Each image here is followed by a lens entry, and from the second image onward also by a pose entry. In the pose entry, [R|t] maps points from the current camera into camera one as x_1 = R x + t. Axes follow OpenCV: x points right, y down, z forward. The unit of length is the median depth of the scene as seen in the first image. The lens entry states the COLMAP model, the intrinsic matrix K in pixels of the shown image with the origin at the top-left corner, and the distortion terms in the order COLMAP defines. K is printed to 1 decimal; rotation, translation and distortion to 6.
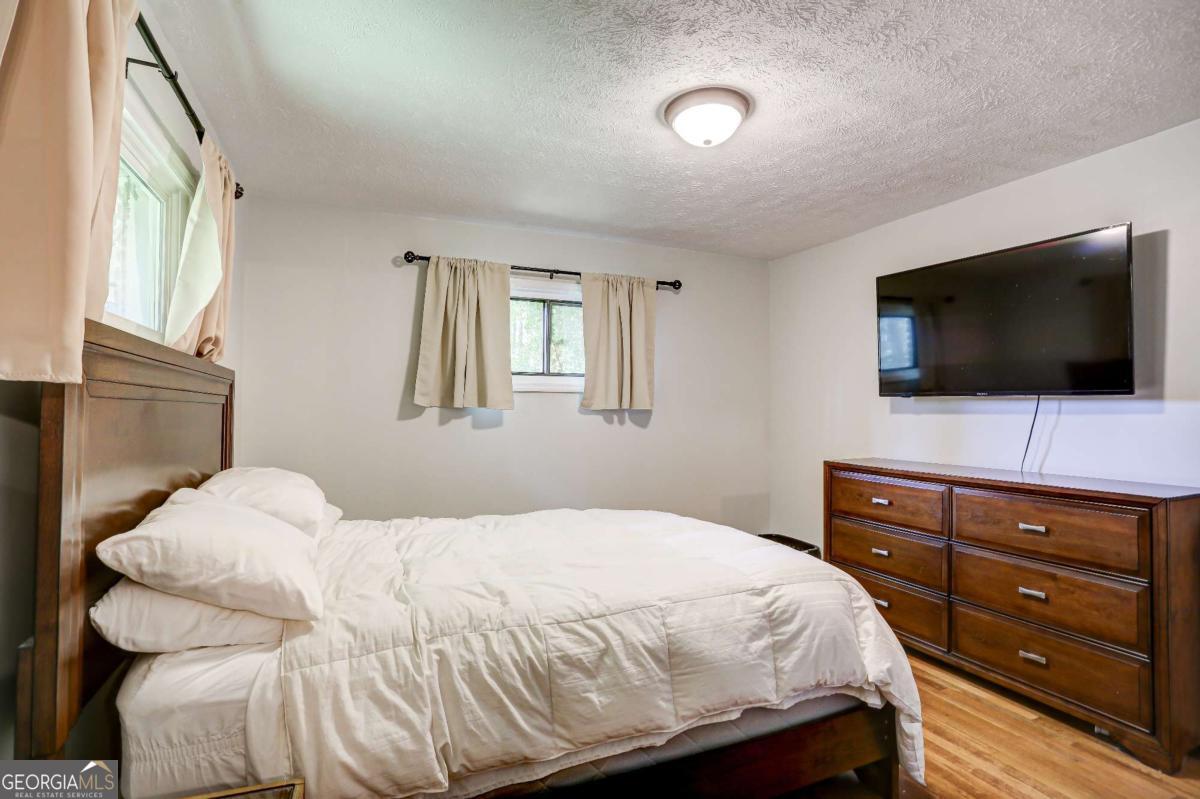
lens RADIAL K [[600.1, 0, 598.1], [0, 600.1, 398.0], [0, 0, 1]] dist [-0.081816, 0.037784]
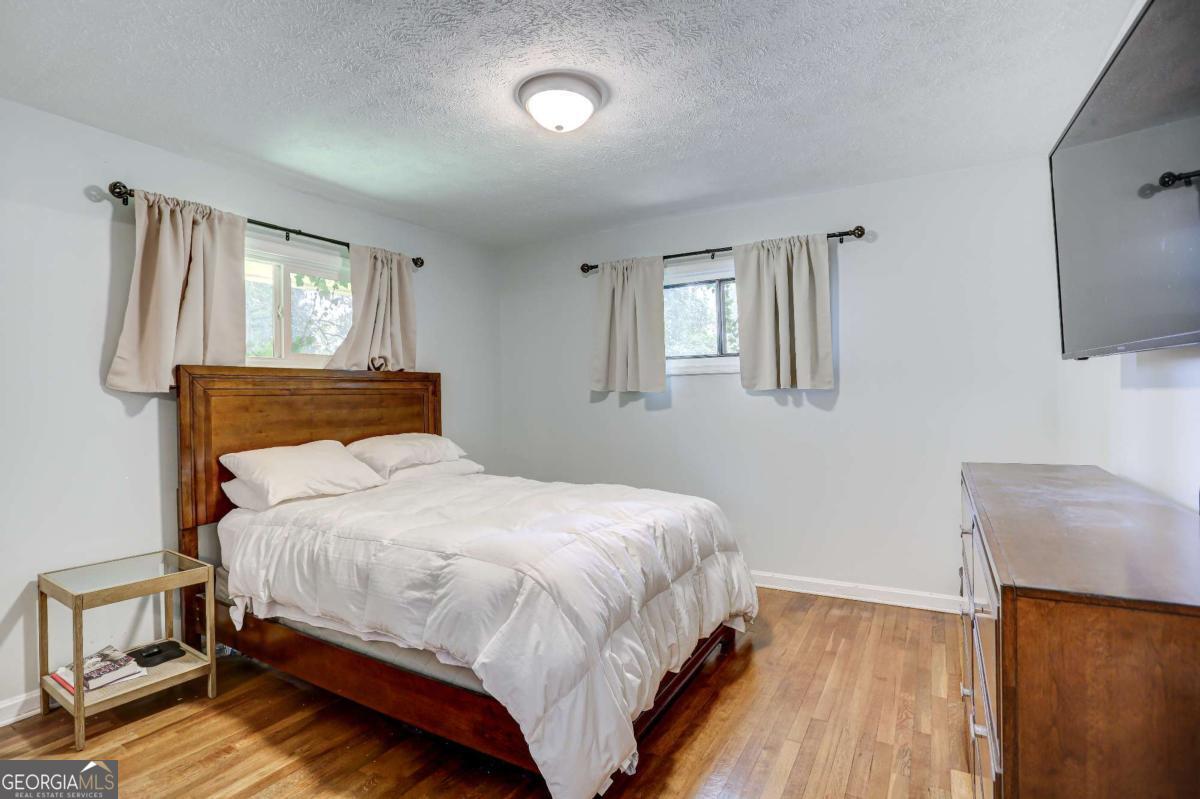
lens RADIAL K [[600.1, 0, 598.1], [0, 600.1, 398.0], [0, 0, 1]] dist [-0.081816, 0.037784]
pose [[0.576381, -0.010777, -0.817110, 0.655904], [0.036756, 0.999243, 0.012748, 0.011634], [0.816354, -0.037382, 0.576341, 0.287399]]
